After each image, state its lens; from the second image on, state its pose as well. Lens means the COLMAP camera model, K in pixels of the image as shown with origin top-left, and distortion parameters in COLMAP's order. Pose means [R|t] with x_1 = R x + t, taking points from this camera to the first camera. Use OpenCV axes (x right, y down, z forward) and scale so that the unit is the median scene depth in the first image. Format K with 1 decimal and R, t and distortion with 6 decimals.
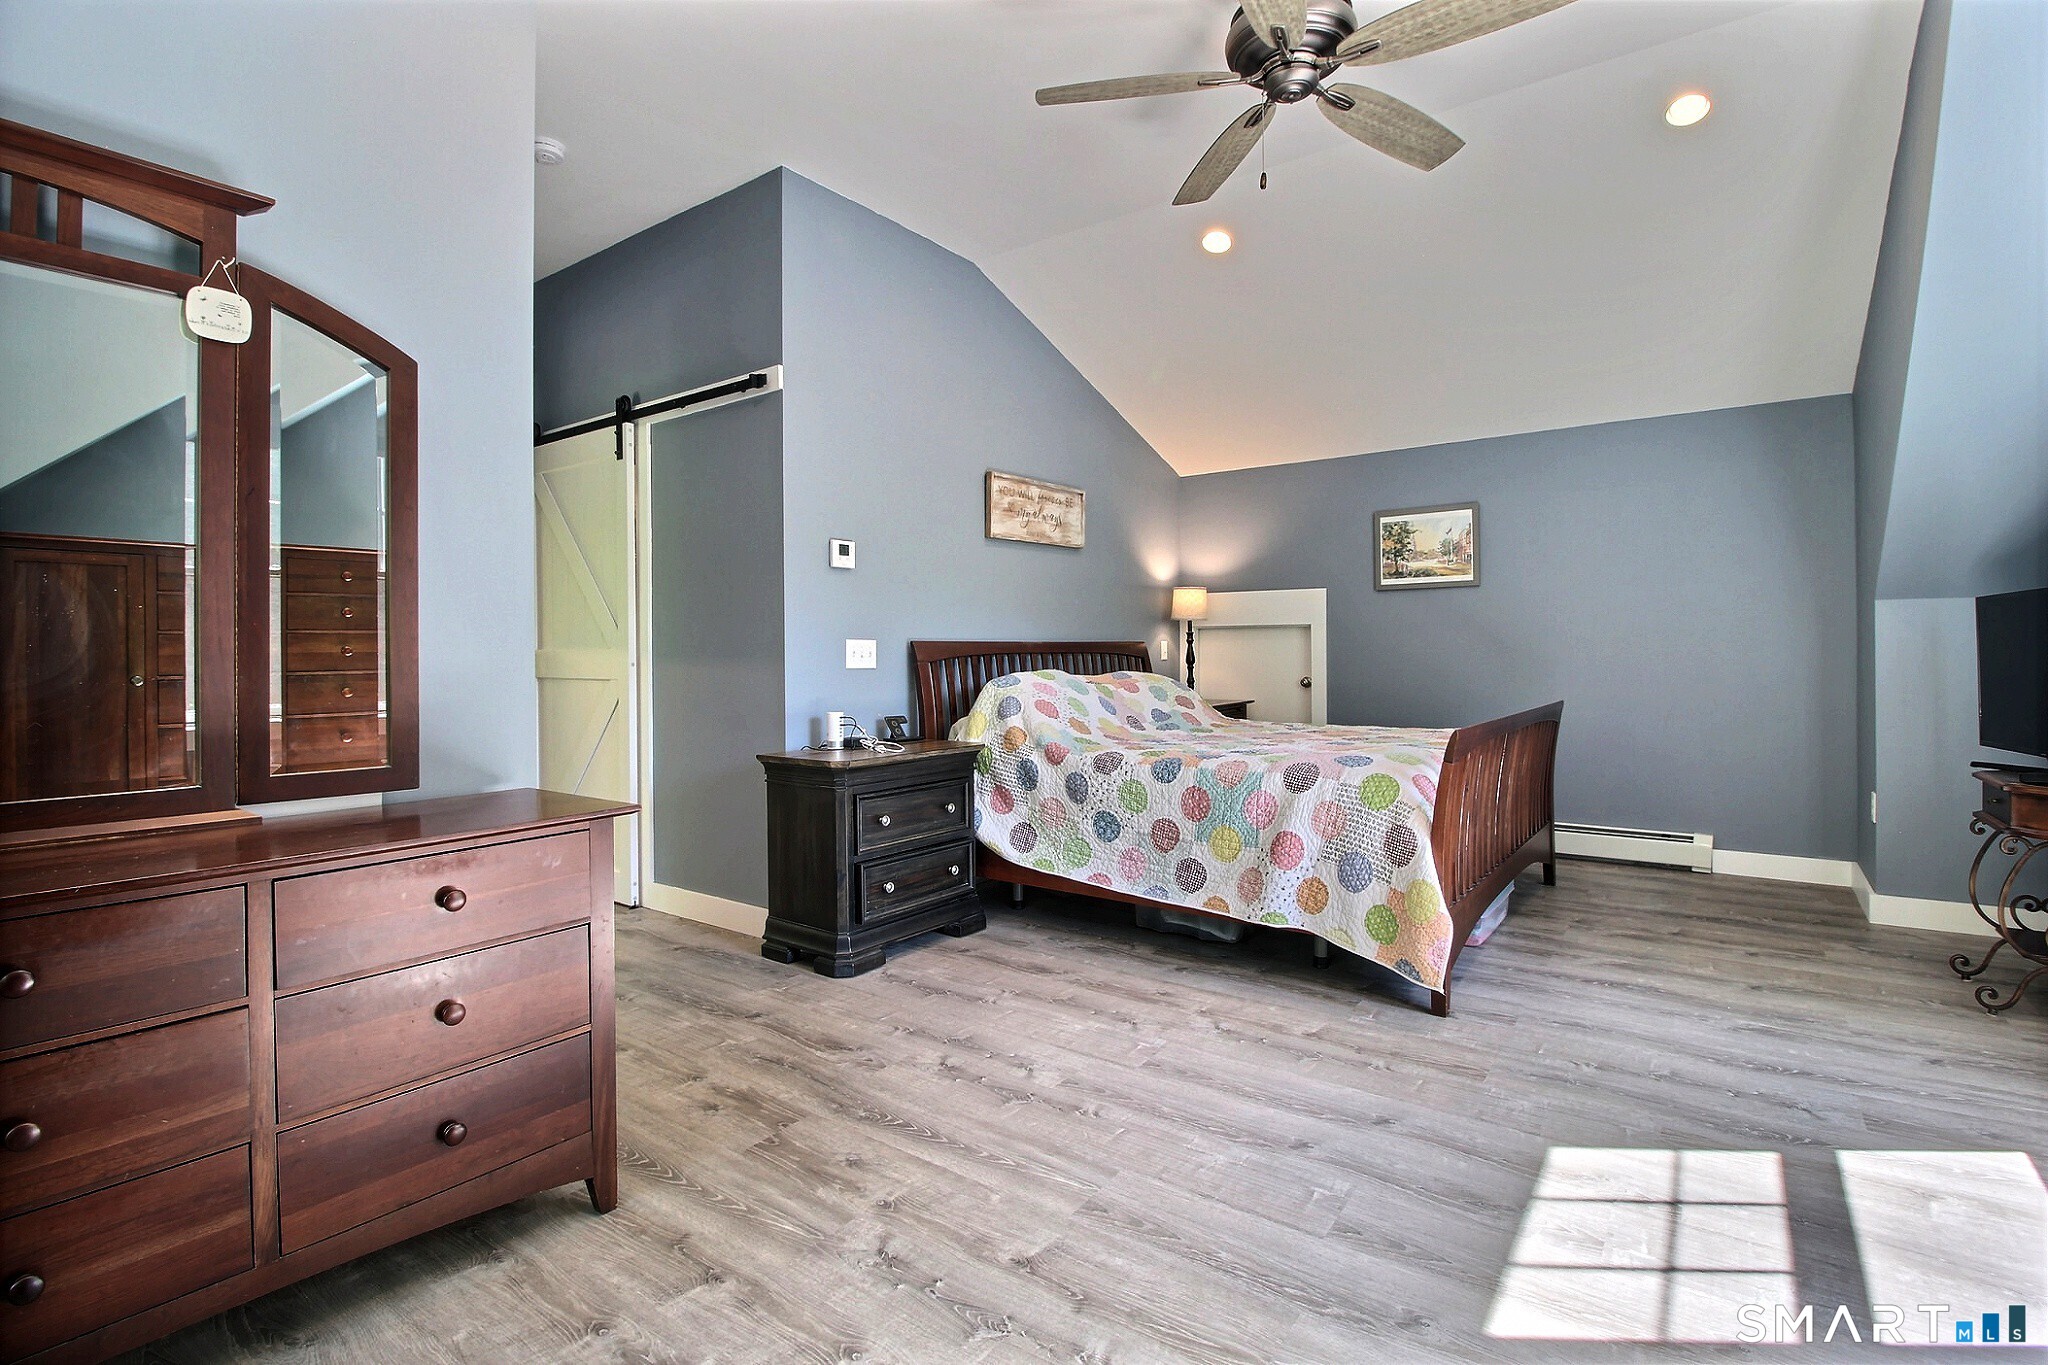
lens RADIAL K [[953.3, 0, 1030.5], [0, 953.3, 655.3], [0, 0, 1]] dist [0.001235, -0.013377]
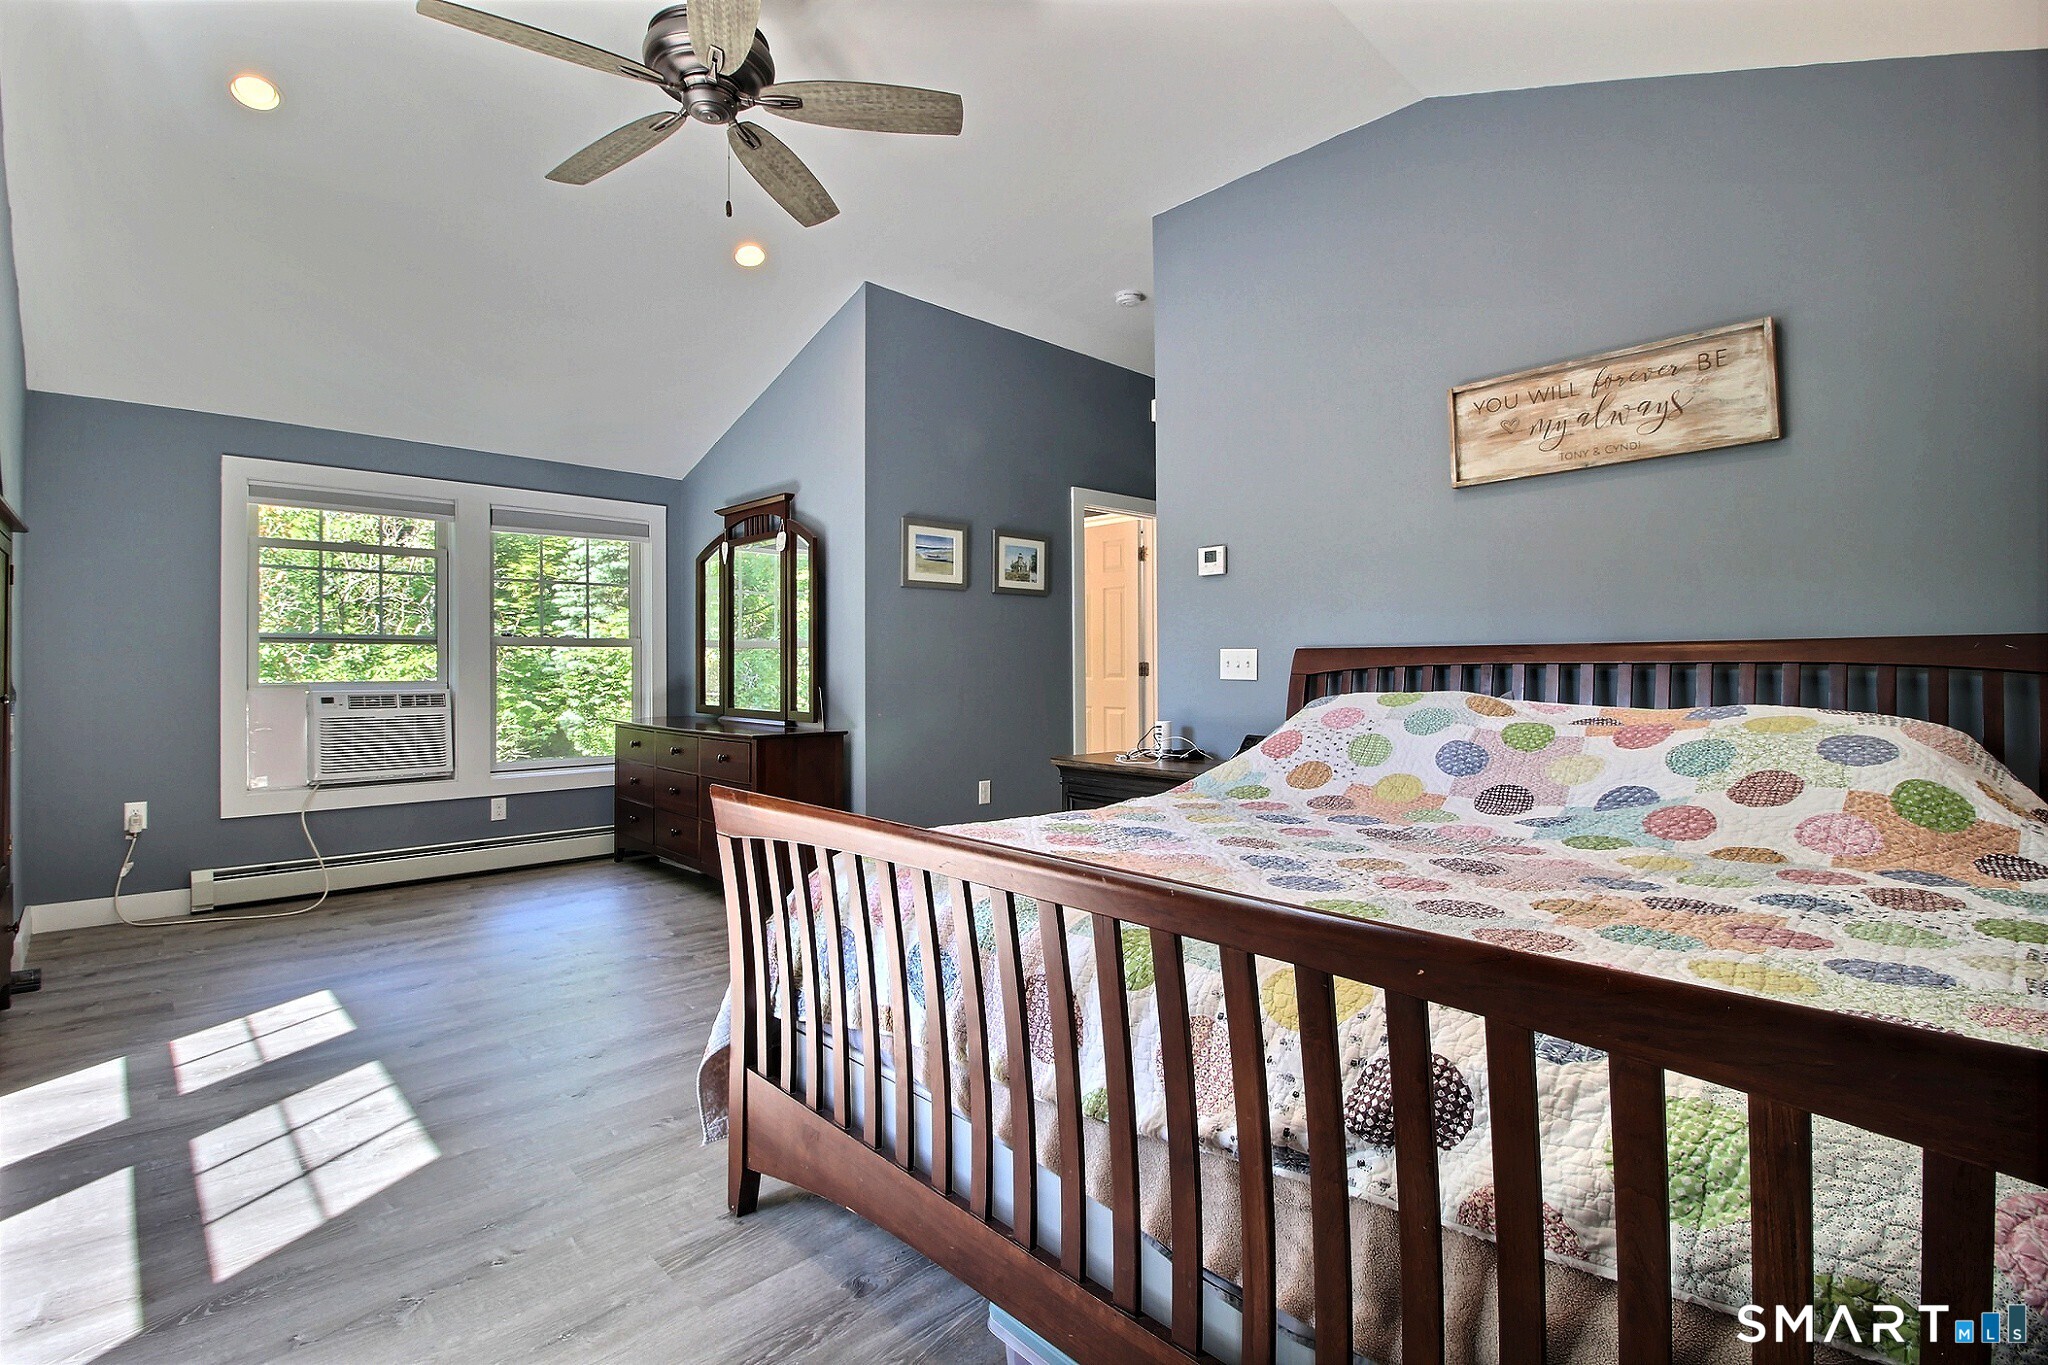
lens RADIAL K [[953.3, 0, 1030.5], [0, 953.3, 655.3], [0, 0, 1]] dist [0.001235, -0.013377]
pose [[-0.167010, -0.004254, -0.985946, 1.250606], [0.003064, 0.999984, -0.004834, -0.009137], [0.985950, -0.003829, -0.166994, 1.550847]]
